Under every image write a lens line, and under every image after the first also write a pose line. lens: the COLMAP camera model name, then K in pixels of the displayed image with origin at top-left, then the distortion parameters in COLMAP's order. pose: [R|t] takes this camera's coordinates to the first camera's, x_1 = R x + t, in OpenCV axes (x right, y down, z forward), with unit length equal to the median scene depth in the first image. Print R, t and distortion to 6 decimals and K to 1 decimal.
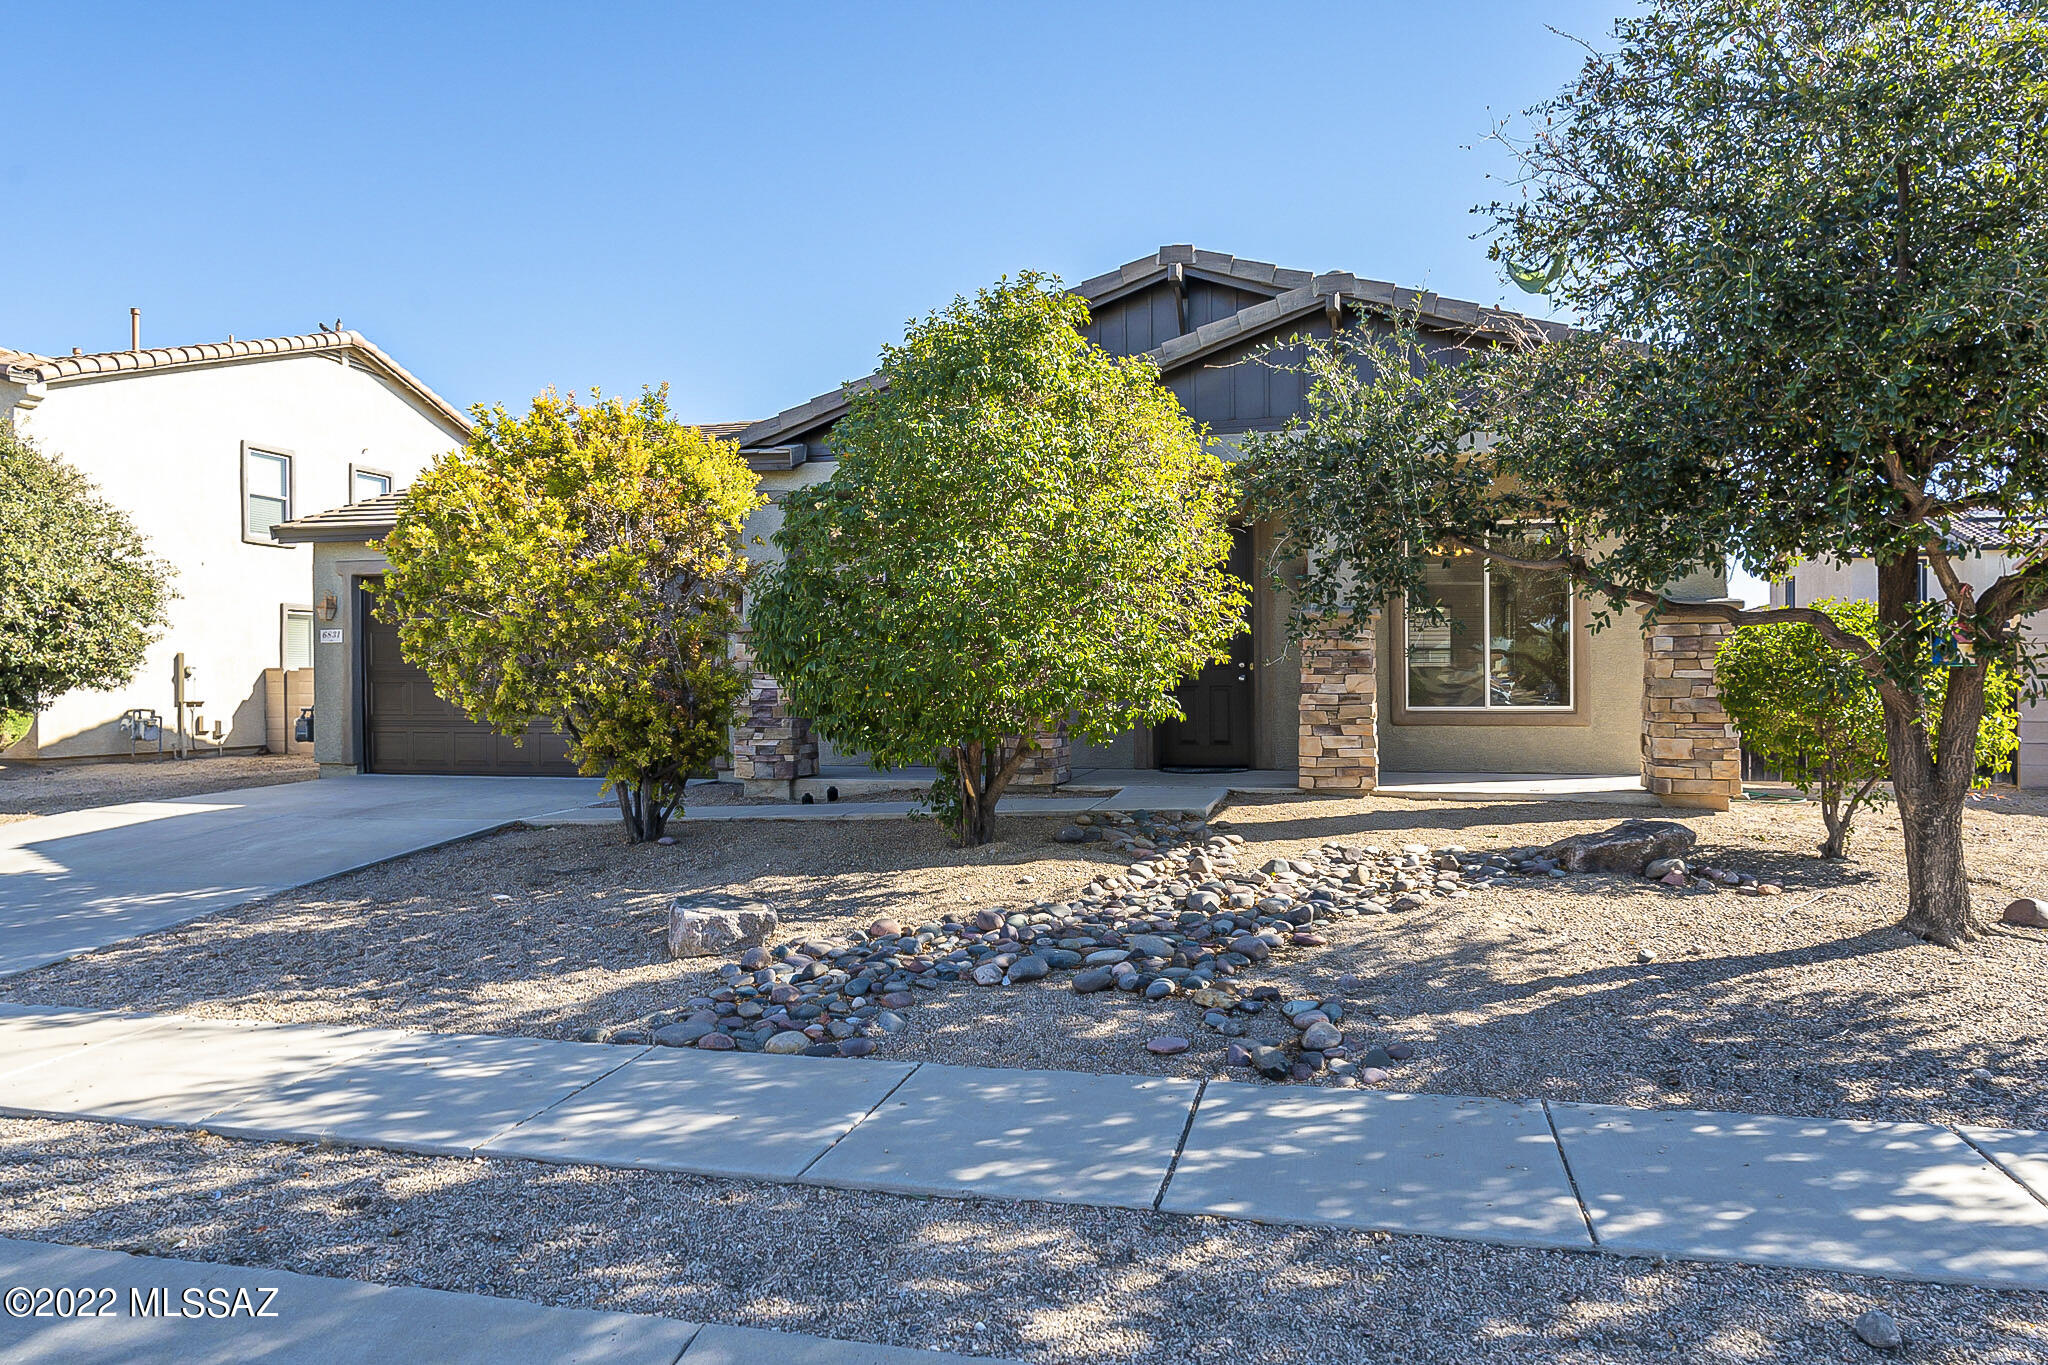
lens RADIAL K [[1358.2, 0, 1024.9], [0, 1358.2, 680.0], [0, 0, 1]] dist [-0.002916, 0.007948]
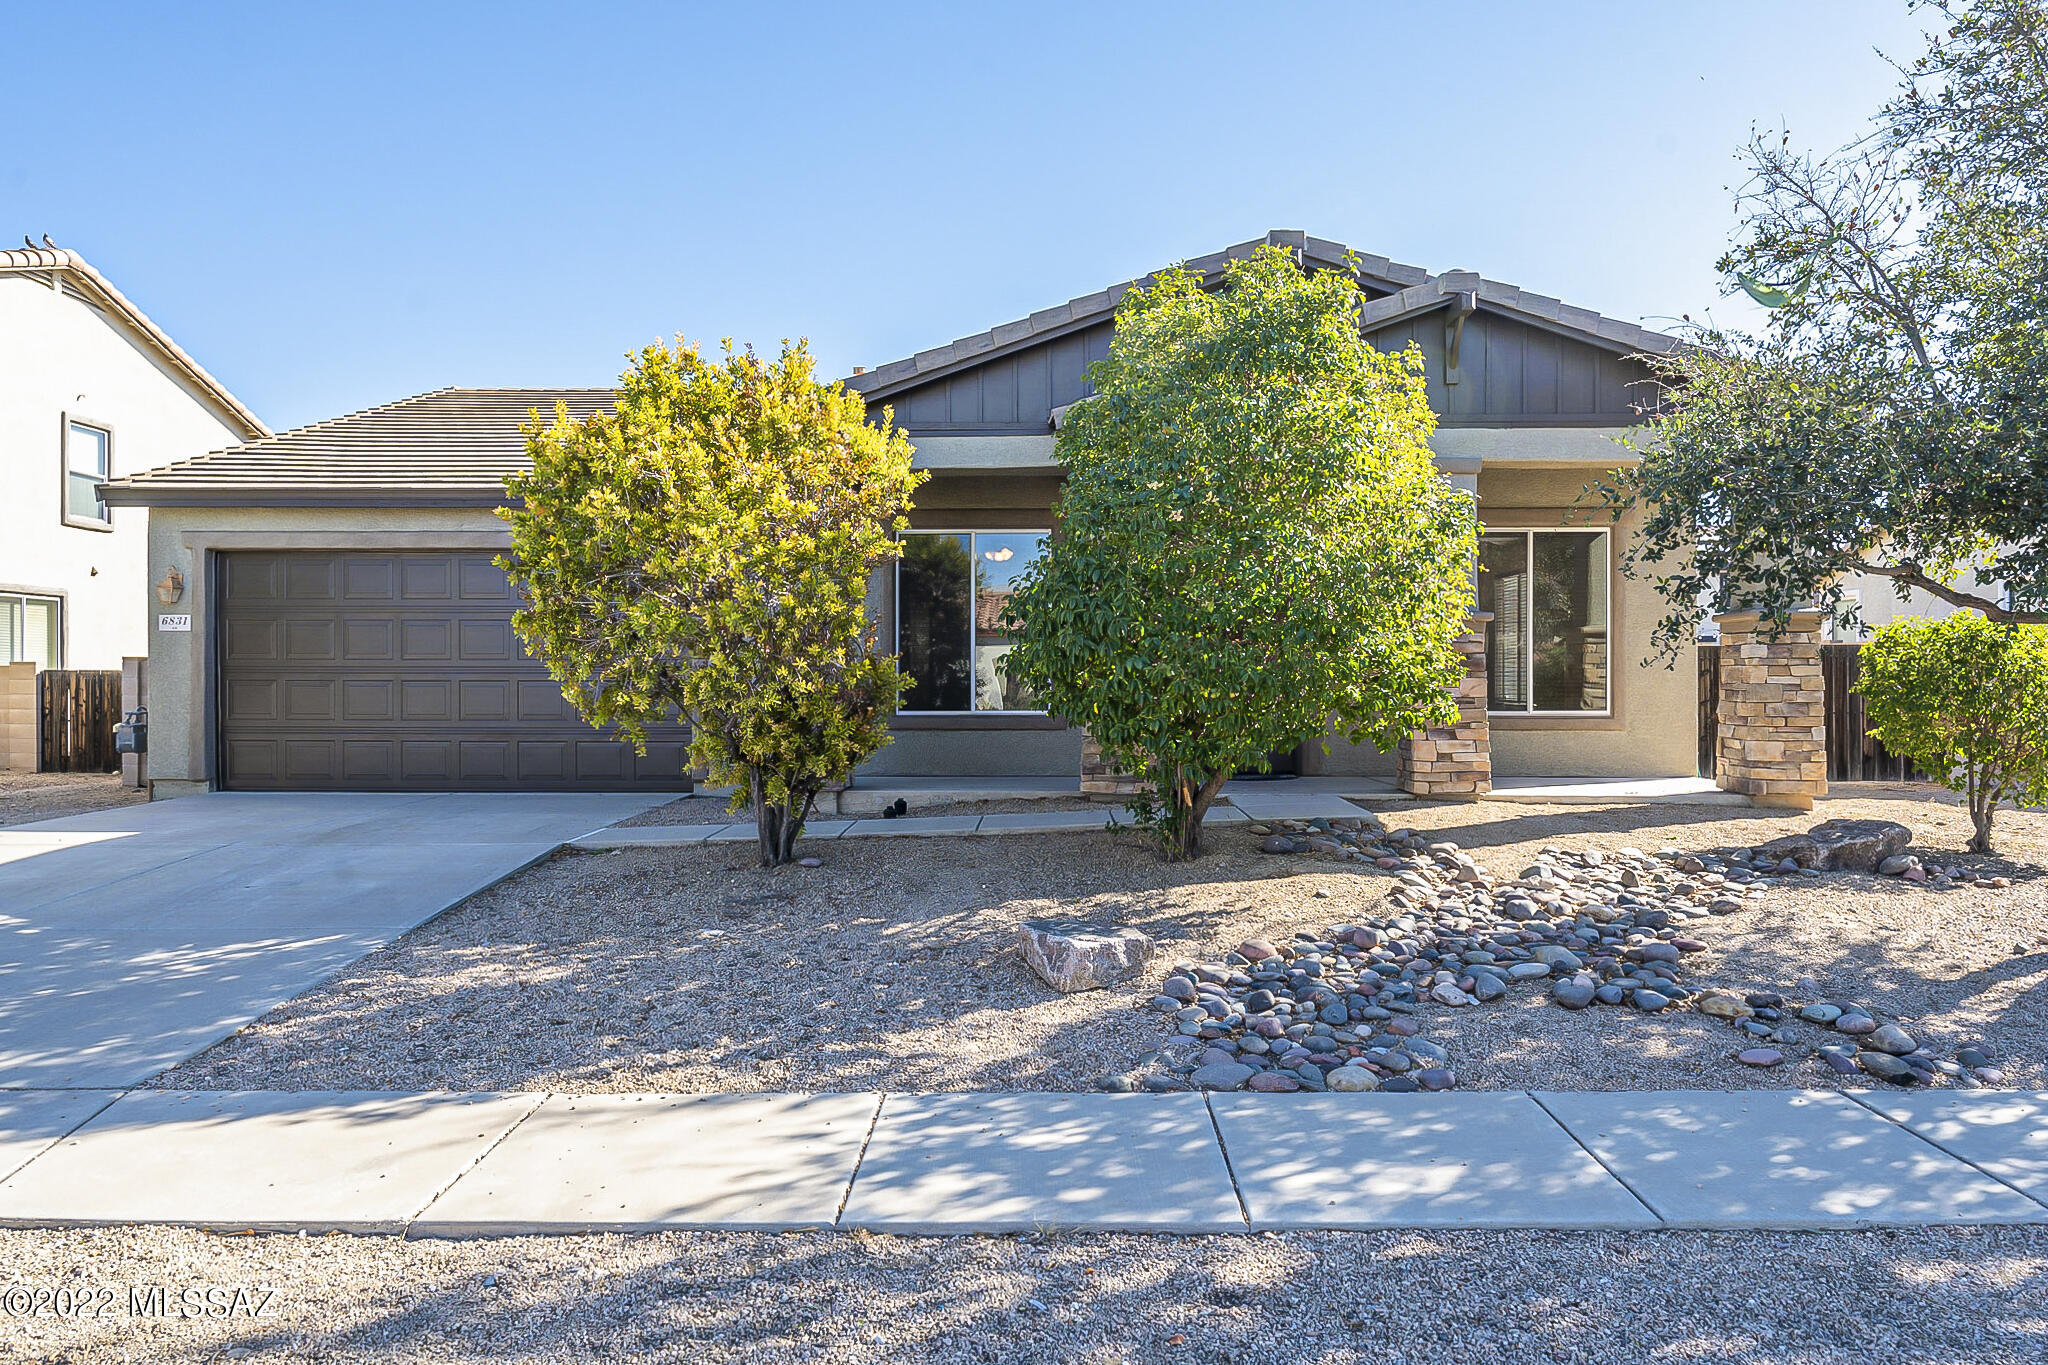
lens RADIAL K [[1415.2, 0, 1024.7], [0, 1415.2, 684.6], [0, 0, 1]] dist [0.006091, -0.003484]
pose [[0.969768, 0.006587, 0.243942, -0.410628], [-0.006280, 0.999978, -0.002035, 0.005924], [-0.243950, 0.000442, 0.969788, 0.097377]]
